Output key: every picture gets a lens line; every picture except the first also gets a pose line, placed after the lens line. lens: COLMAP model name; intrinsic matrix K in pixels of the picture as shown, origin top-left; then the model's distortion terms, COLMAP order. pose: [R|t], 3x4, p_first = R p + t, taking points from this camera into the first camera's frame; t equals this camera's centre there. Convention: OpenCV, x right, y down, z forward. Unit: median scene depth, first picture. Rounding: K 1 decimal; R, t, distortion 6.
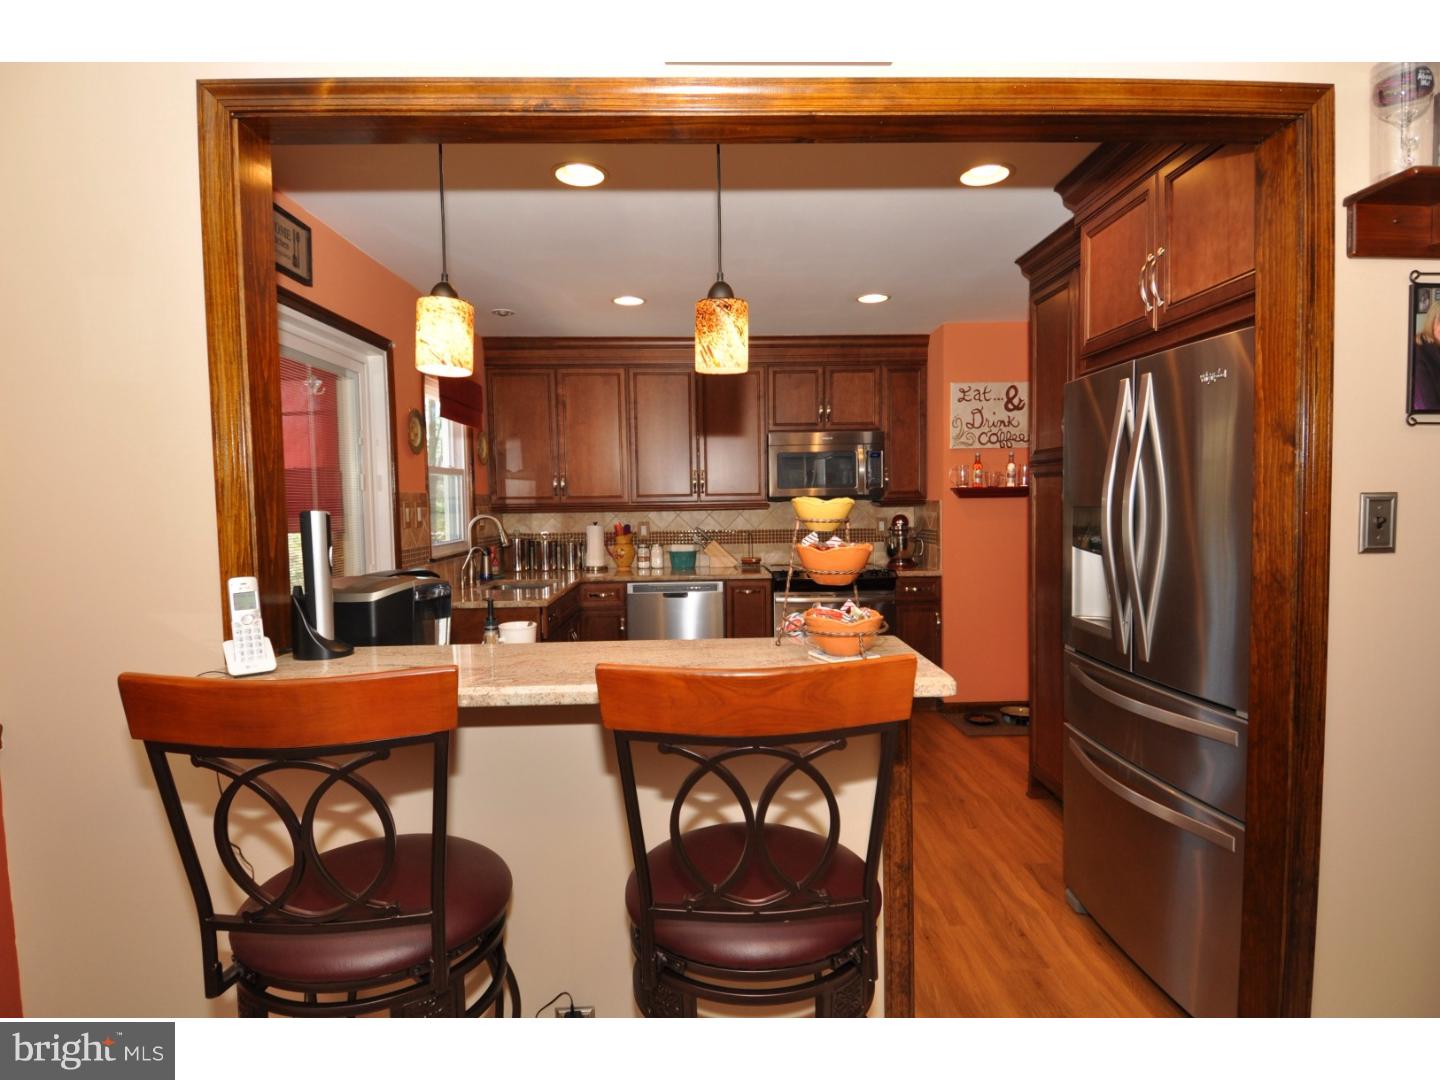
lens RADIAL K [[772.5, 0, 720.5], [0, 772.5, 545.0], [0, 0, 1]] dist [0.042847, -0.047320]
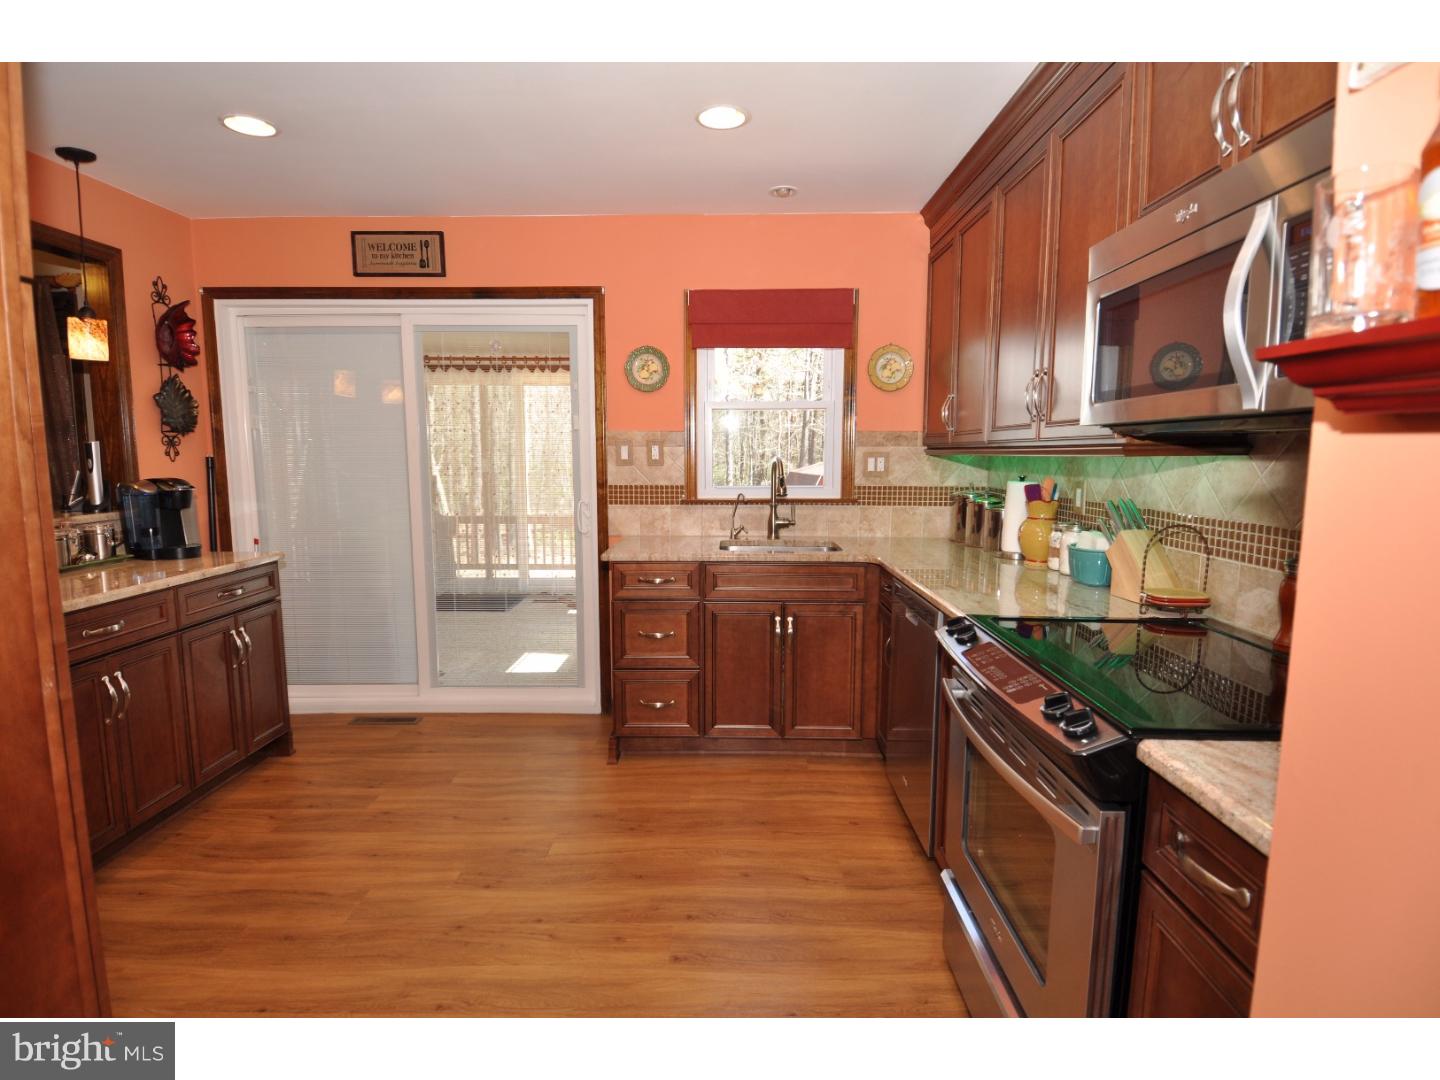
lens RADIAL K [[746.6, 0, 722.5], [0, 746.6, 542.5], [0, 0, 1]] dist [0.045858, -0.049656]
pose [[-0.041370, 0.138265, -0.989531, 0.437406], [-0.060929, 0.988186, 0.140624, -0.049389], [0.997284, 0.066108, -0.032456, 0.848156]]
